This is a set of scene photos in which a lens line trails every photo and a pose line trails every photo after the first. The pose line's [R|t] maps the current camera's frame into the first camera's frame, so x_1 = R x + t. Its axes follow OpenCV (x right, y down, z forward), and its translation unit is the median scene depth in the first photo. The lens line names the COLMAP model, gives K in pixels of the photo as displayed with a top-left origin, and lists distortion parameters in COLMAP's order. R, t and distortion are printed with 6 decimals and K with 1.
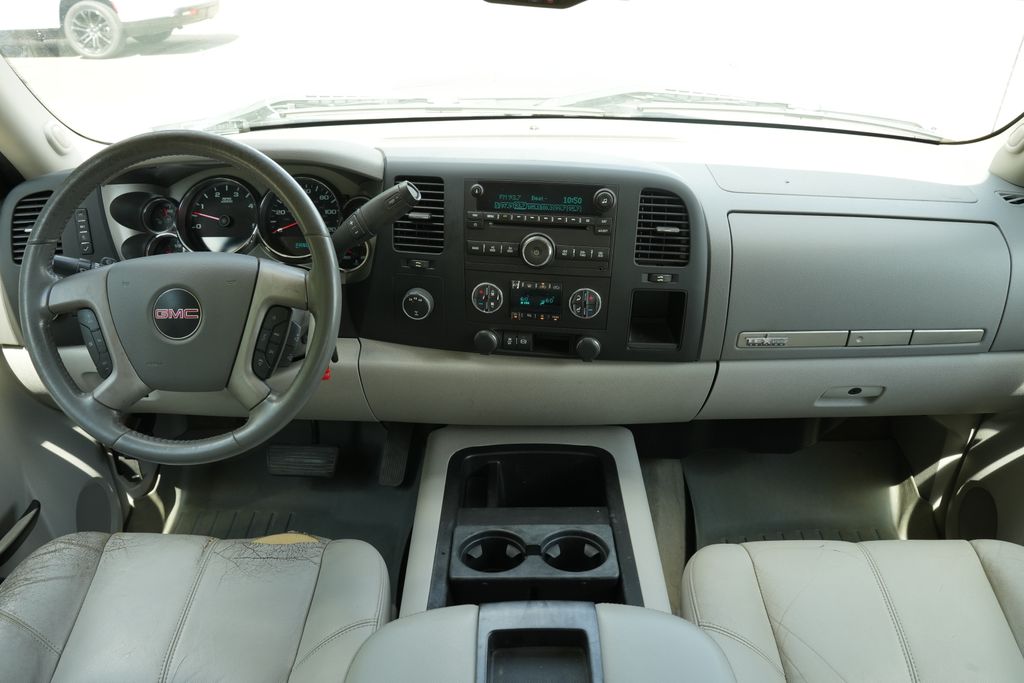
lens RADIAL K [[832.1, 0, 512.0], [0, 832.1, 341.5], [0, 0, 1]] dist [-0.105274, 0.078683]
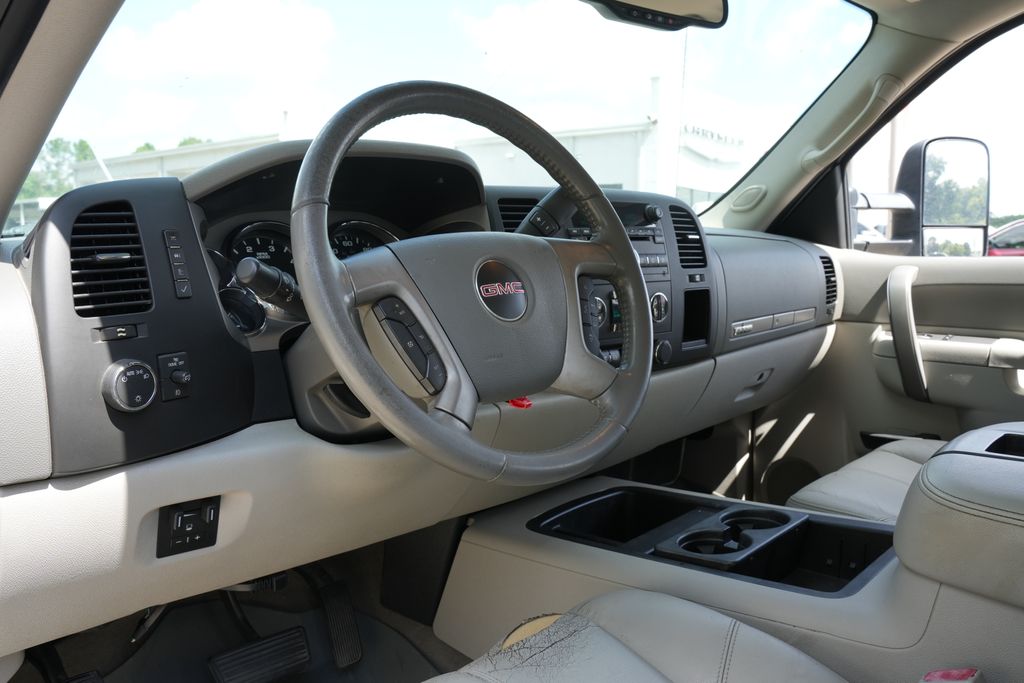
lens RADIAL K [[832.1, 0, 512.0], [0, 832.1, 341.5], [0, 0, 1]] dist [-0.105274, 0.078683]
pose [[0.688870, -0.099807, 0.717981, -0.829126], [0.339132, 0.919768, -0.197524, 0.144524], [-0.640662, 0.379559, 0.667448, 0.415715]]
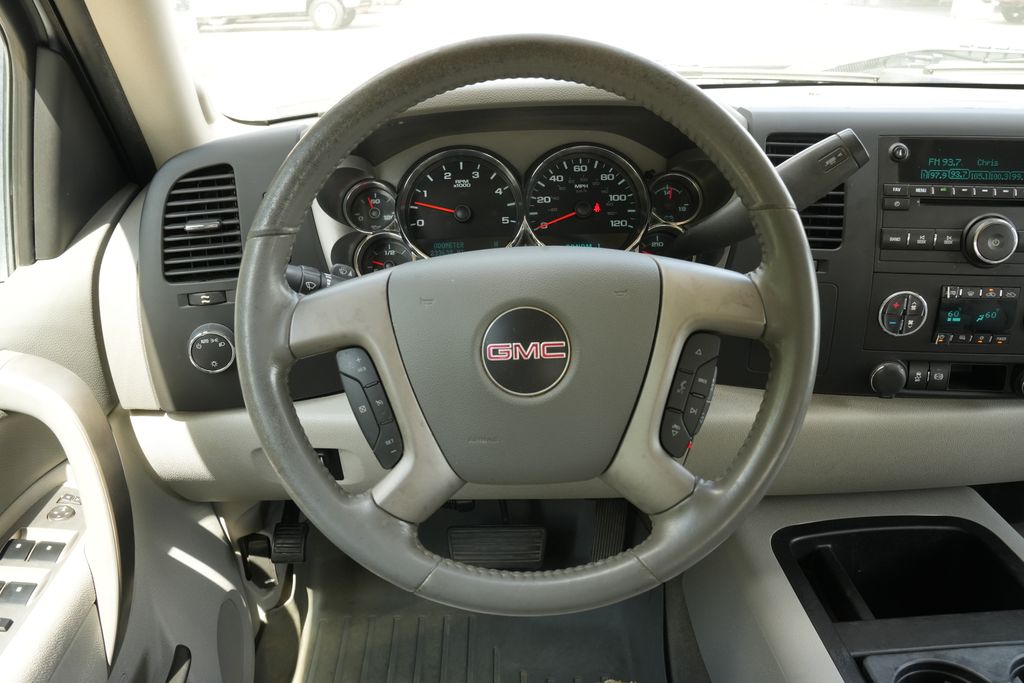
lens RADIAL K [[832.1, 0, 512.0], [0, 832.1, 341.5], [0, 0, 1]] dist [-0.105274, 0.078683]
pose [[0.998729, -0.034082, 0.037134, -0.375084], [0.035577, 0.998552, -0.040363, -0.014872], [-0.035705, 0.041632, 0.998495, 0.359621]]
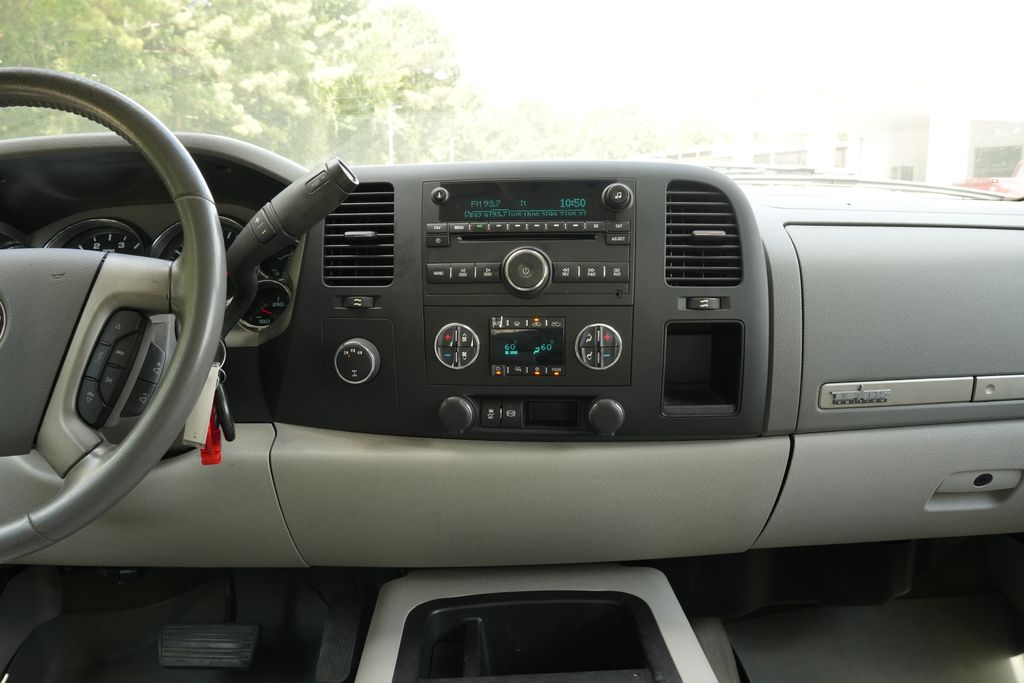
lens RADIAL K [[832.1, 0, 512.0], [0, 832.1, 341.5], [0, 0, 1]] dist [-0.105274, 0.078683]
pose [[0.999233, -0.026639, 0.028709, -0.003578], [0.033775, 0.957234, -0.287336, 0.146497], [-0.019827, 0.288086, 0.957399, 0.338708]]
